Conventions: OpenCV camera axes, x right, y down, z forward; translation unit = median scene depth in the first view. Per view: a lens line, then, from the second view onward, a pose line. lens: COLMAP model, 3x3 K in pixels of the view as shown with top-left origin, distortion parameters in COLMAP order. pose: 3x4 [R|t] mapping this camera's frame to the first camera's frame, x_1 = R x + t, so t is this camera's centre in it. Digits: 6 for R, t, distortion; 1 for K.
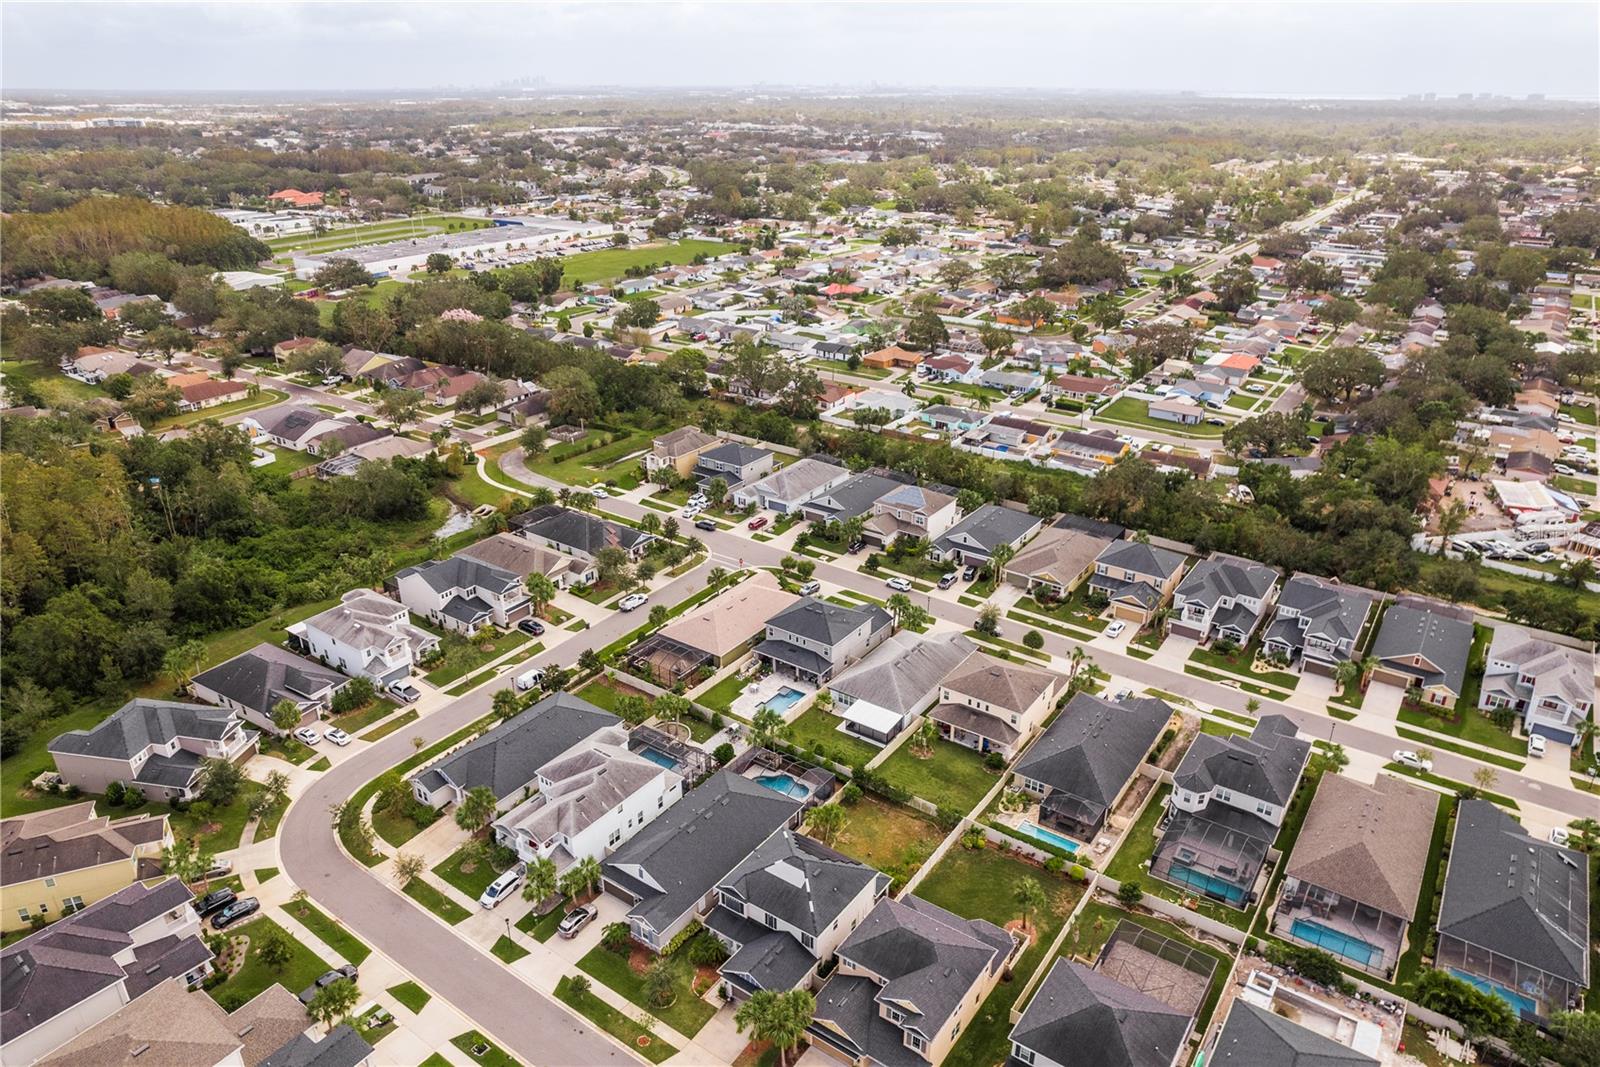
lens RADIAL K [[1051.3, 0, 800.0], [0, 1051.3, 533.5], [0, 0, 1]] dist [-0.070675, 0.052341]
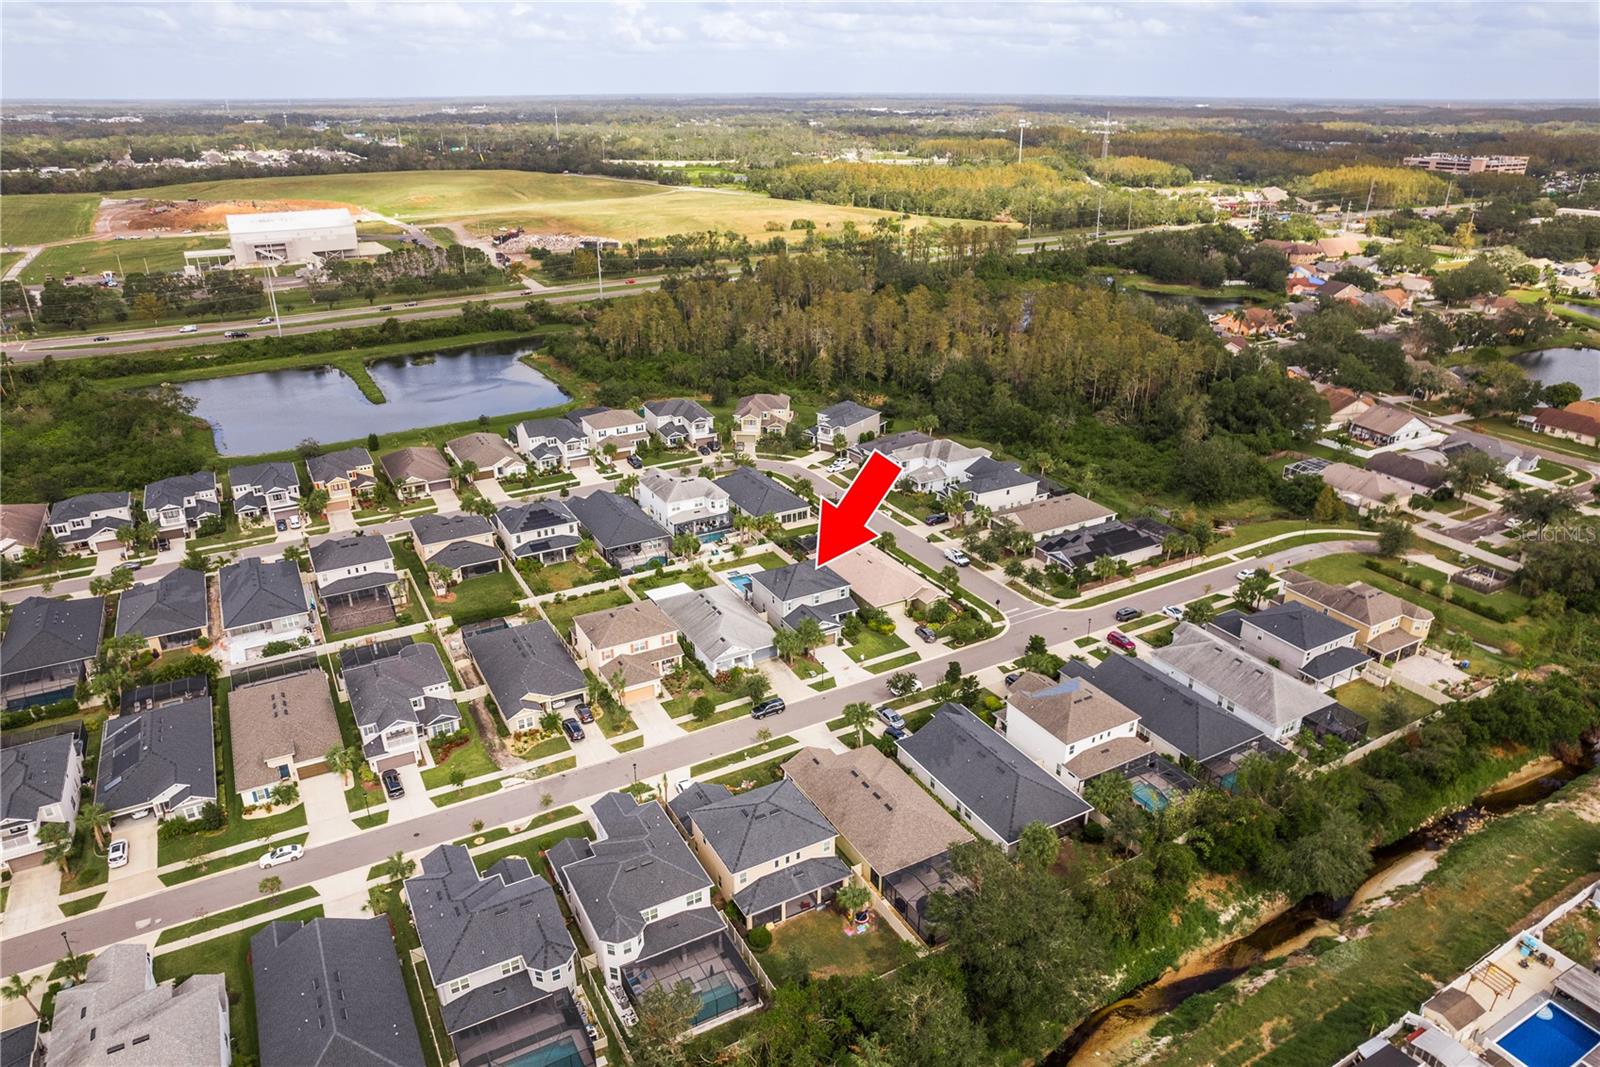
lens RADIAL K [[1026.0, 0, 793.0], [0, 1026.0, 557.0], [0, 0, 1]] dist [-0.047500, 0.001006]
pose [[-0.437692, 0.377398, -0.816086, 0.780939], [-0.359490, 0.758487, 0.543567, -0.451068], [0.824132, 0.531289, -0.196313, 1.079749]]
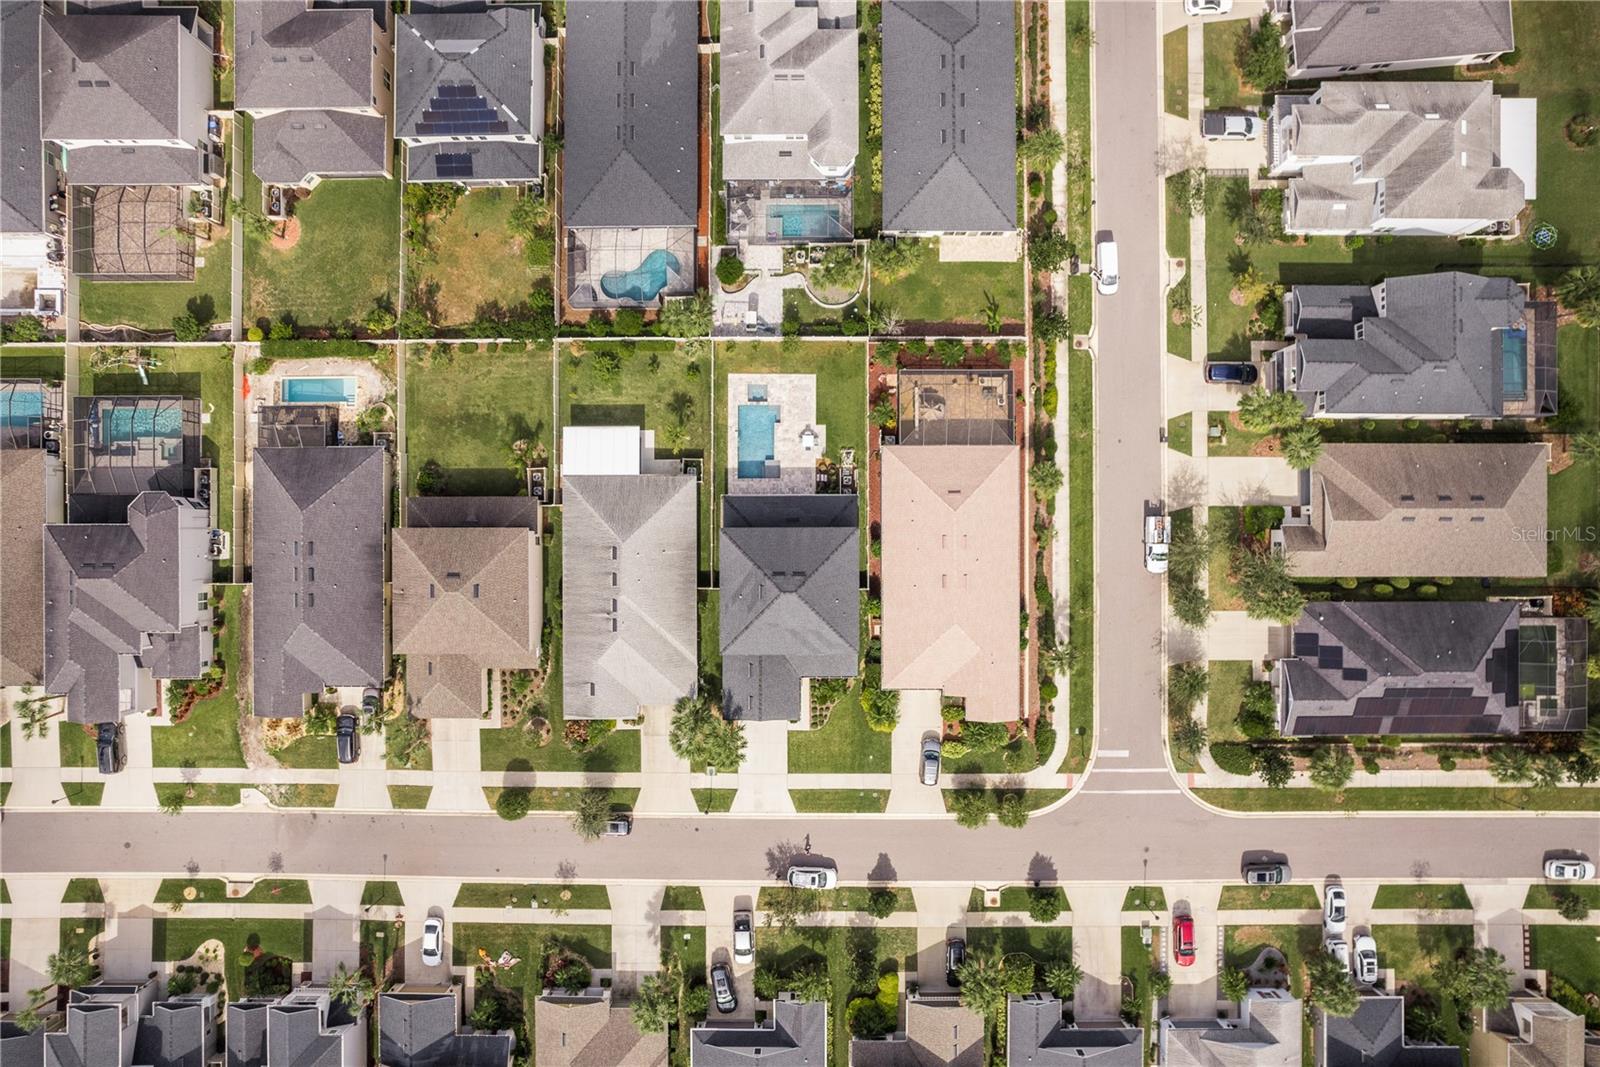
lens RADIAL K [[1049.6, 0, 802.8], [0, 1049.6, 534.4], [0, 0, 1]] dist [-0.085246, 0.069797]
pose [[-0.814782, 0.579746, 0.004904, -0.008827], [-0.224109, -0.322745, 0.919571, -0.409569], [0.534701, 0.748151, 0.392893, 0.682996]]
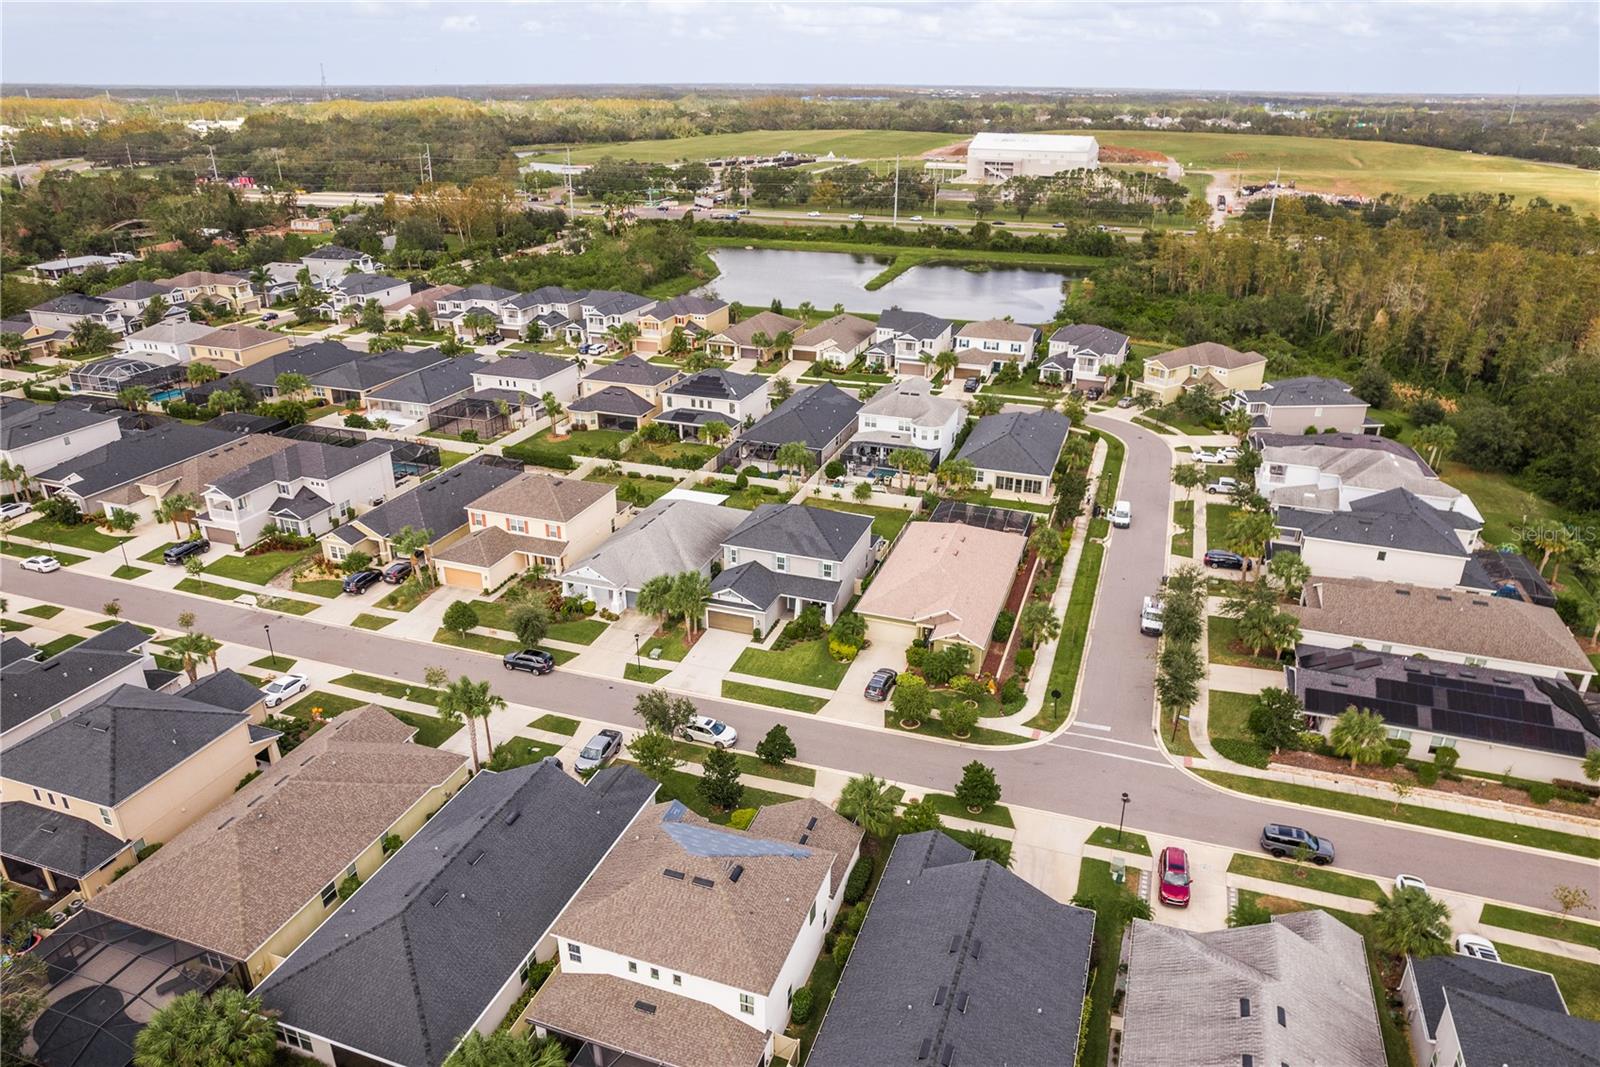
lens RADIAL K [[1051.3, 0, 800.0], [0, 1051.3, 533.5], [0, 0, 1]] dist [-0.070675, 0.052341]
pose [[-0.960723, 0.106008, -0.256464, 0.170677], [-0.116887, 0.683608, 0.720429, -0.358979], [0.251692, 0.722110, -0.644367, 1.300881]]
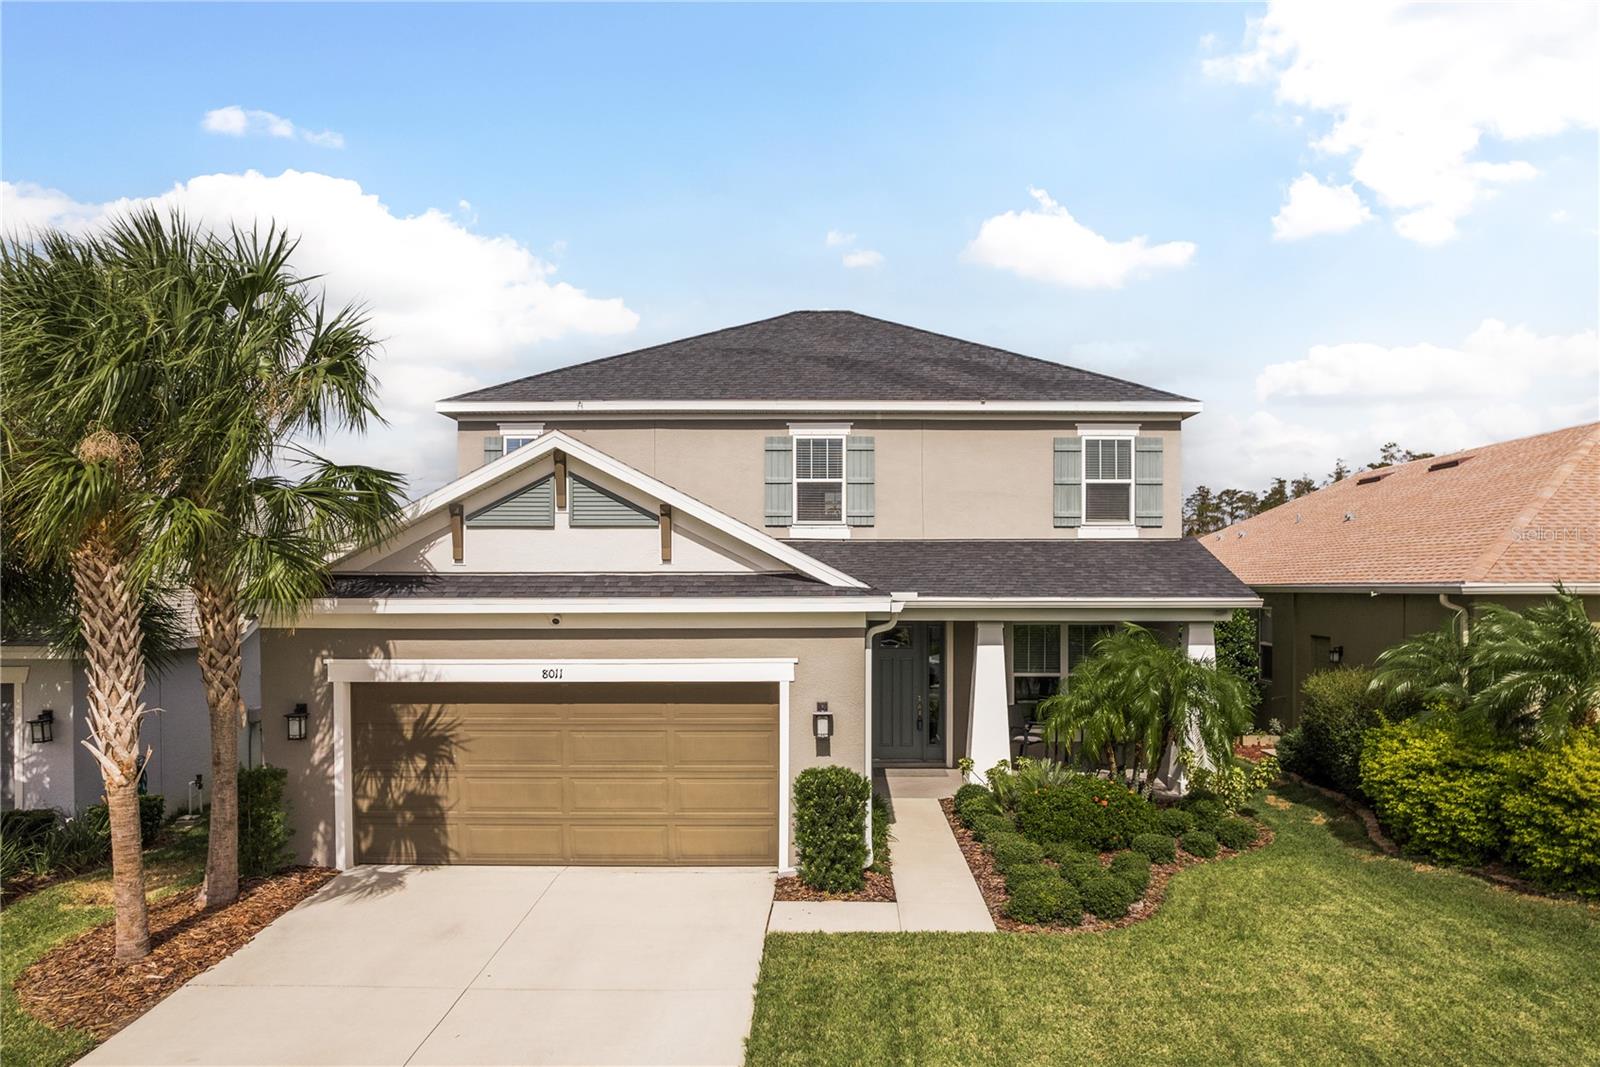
lens RADIAL K [[1111.5, 0, 836.4], [0, 1111.5, 587.2], [0, 0, 1]] dist [-0.090493, 0.076156]
pose [[-0.816905, 0.004151, -0.576758, 0.092583], [-0.230356, 0.914410, 0.332851, 0.045197], [0.528775, 0.404767, -0.746030, 1.019108]]
